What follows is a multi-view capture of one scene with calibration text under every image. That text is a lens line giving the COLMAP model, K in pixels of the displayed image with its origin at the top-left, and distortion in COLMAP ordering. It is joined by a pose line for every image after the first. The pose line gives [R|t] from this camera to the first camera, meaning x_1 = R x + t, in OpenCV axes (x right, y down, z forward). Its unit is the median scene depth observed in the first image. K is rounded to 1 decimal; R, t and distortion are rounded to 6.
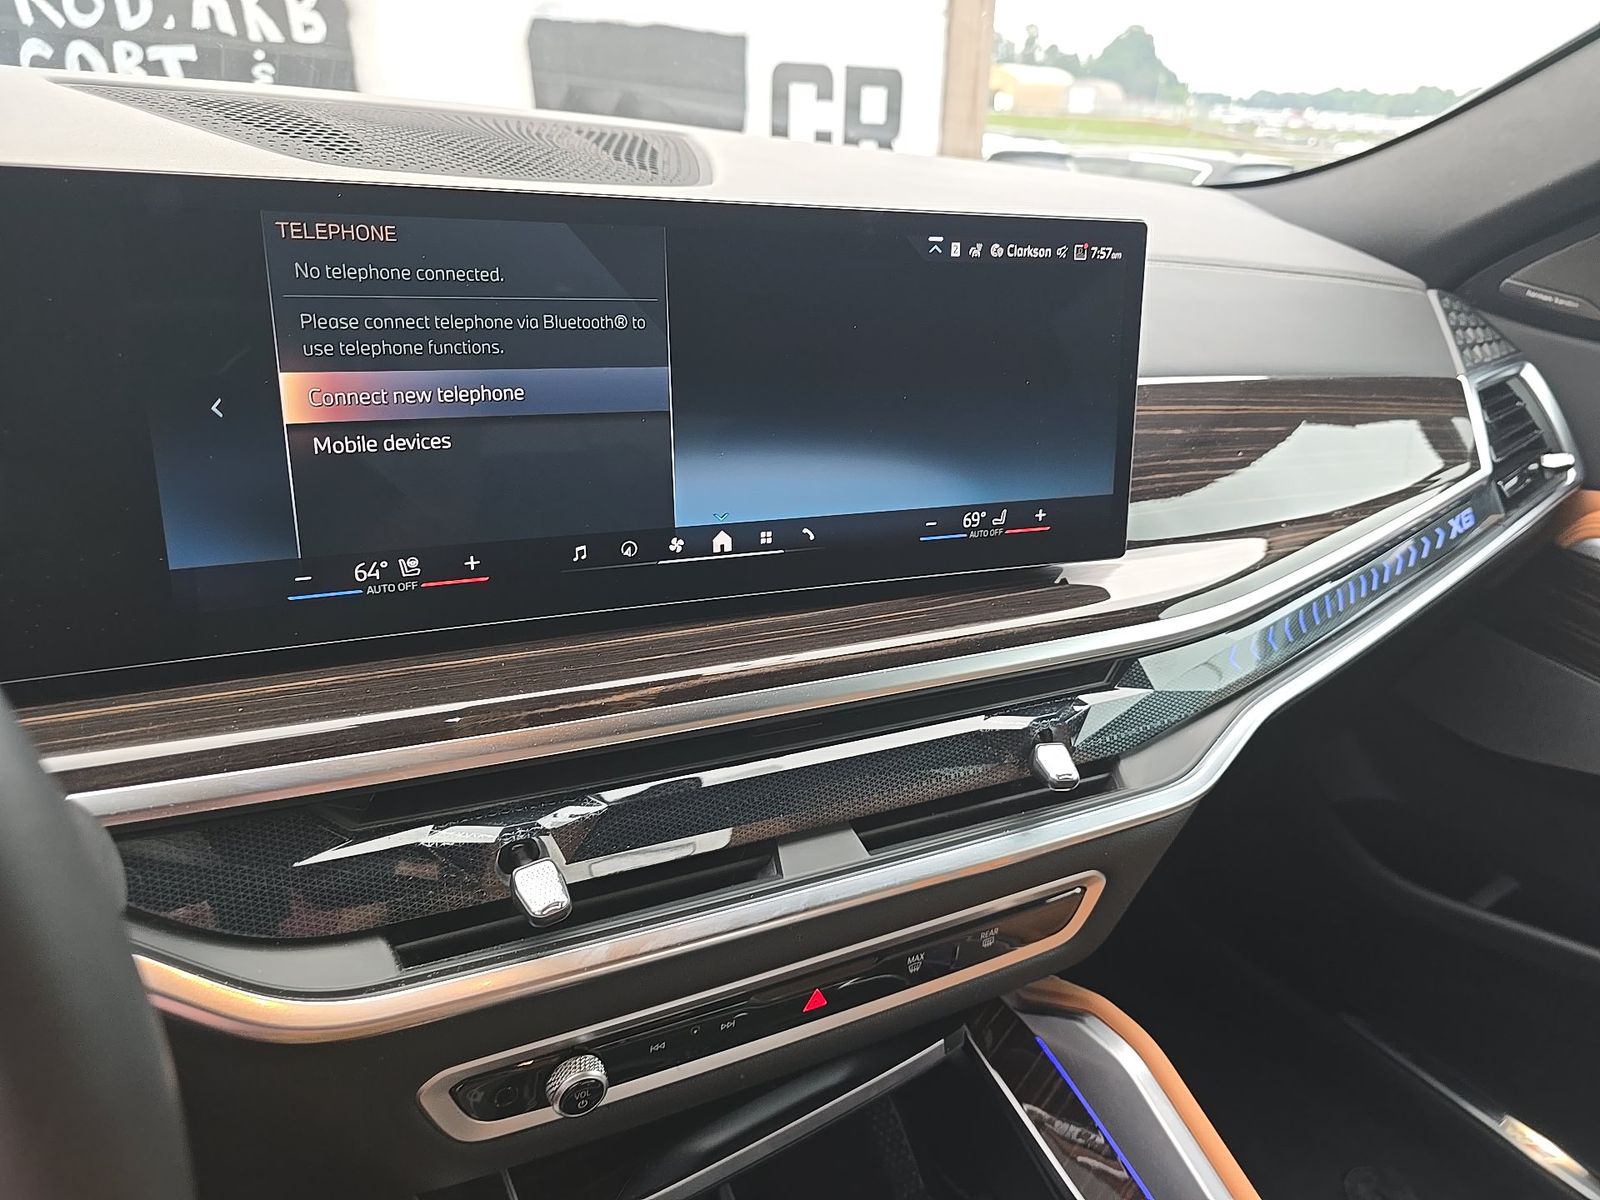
lens RADIAL K [[1079.0, 0, 800.0], [0, 1079.0, 600.0], [0, 0, 1]] dist [0.006618, -0.026819]
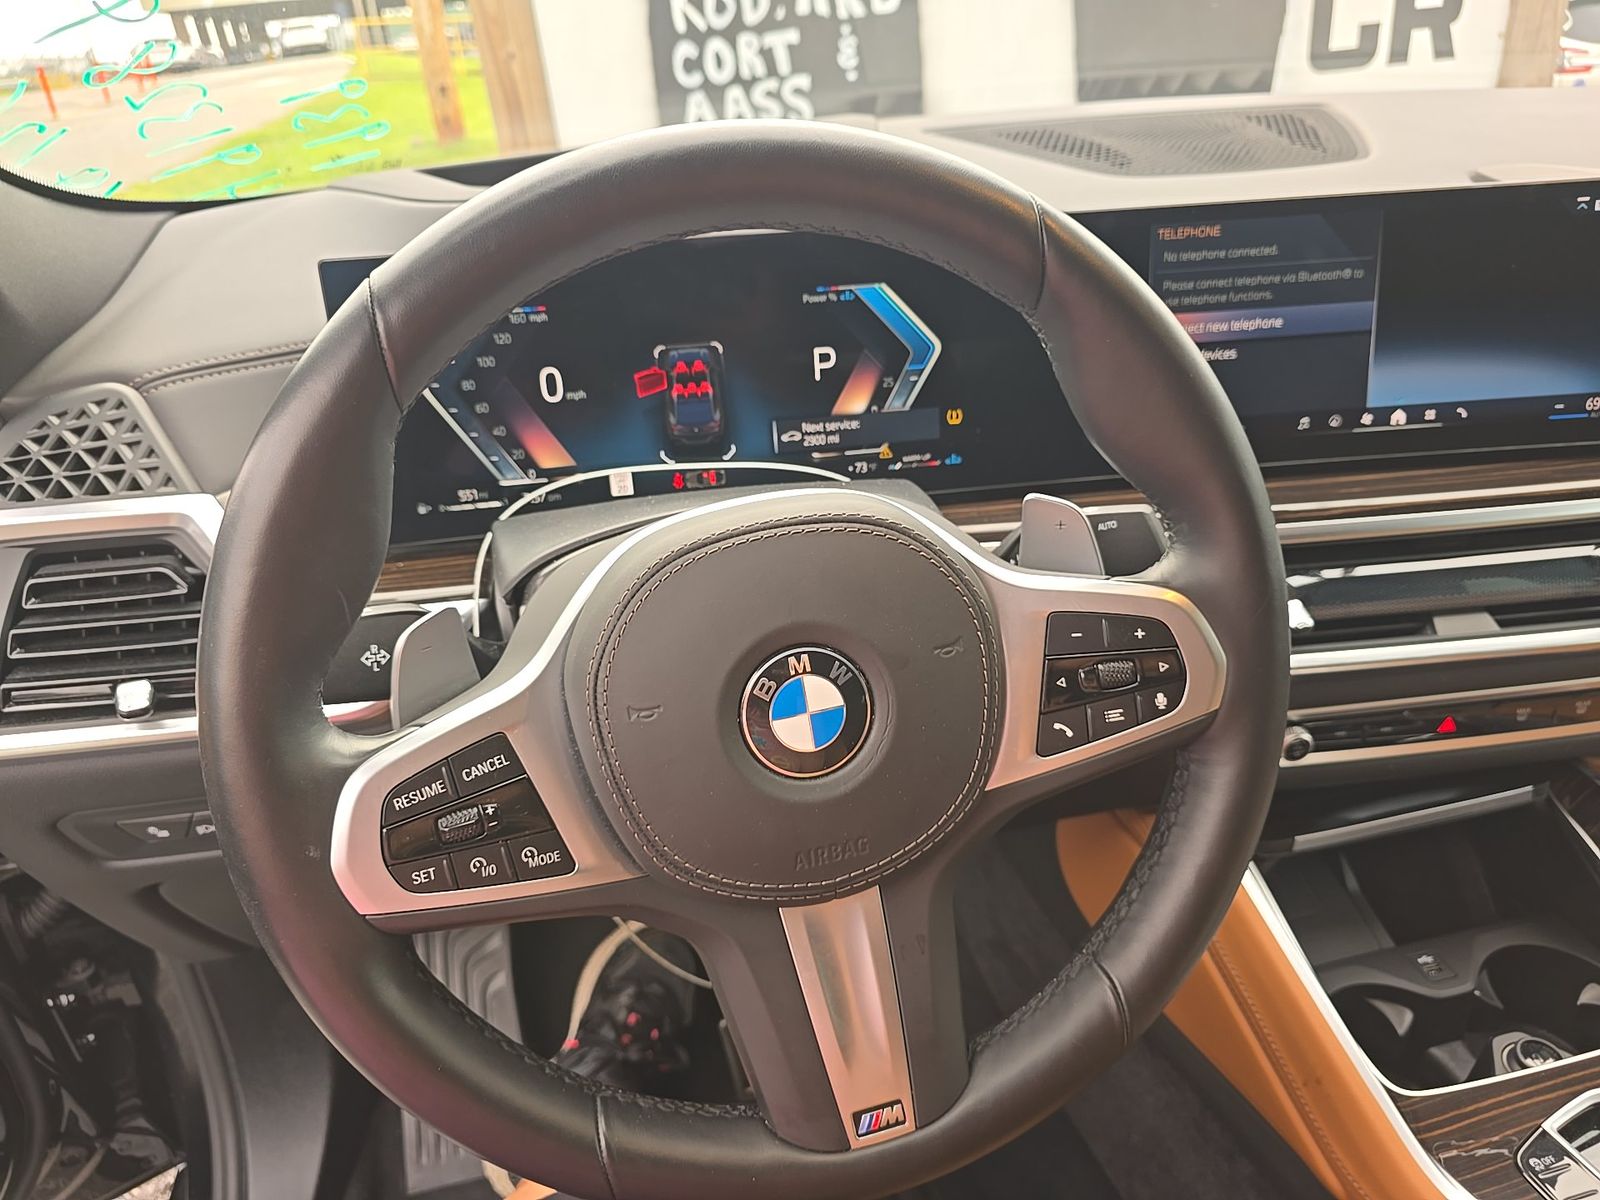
lens RADIAL K [[1079.0, 0, 800.0], [0, 1079.0, 600.0], [0, 0, 1]] dist [0.006618, -0.026819]
pose [[0.915361, 0.062389, -0.397771, -0.192206], [-0.032726, 0.996182, 0.080938, 0.090515], [0.401302, -0.061070, 0.913908, -0.618041]]
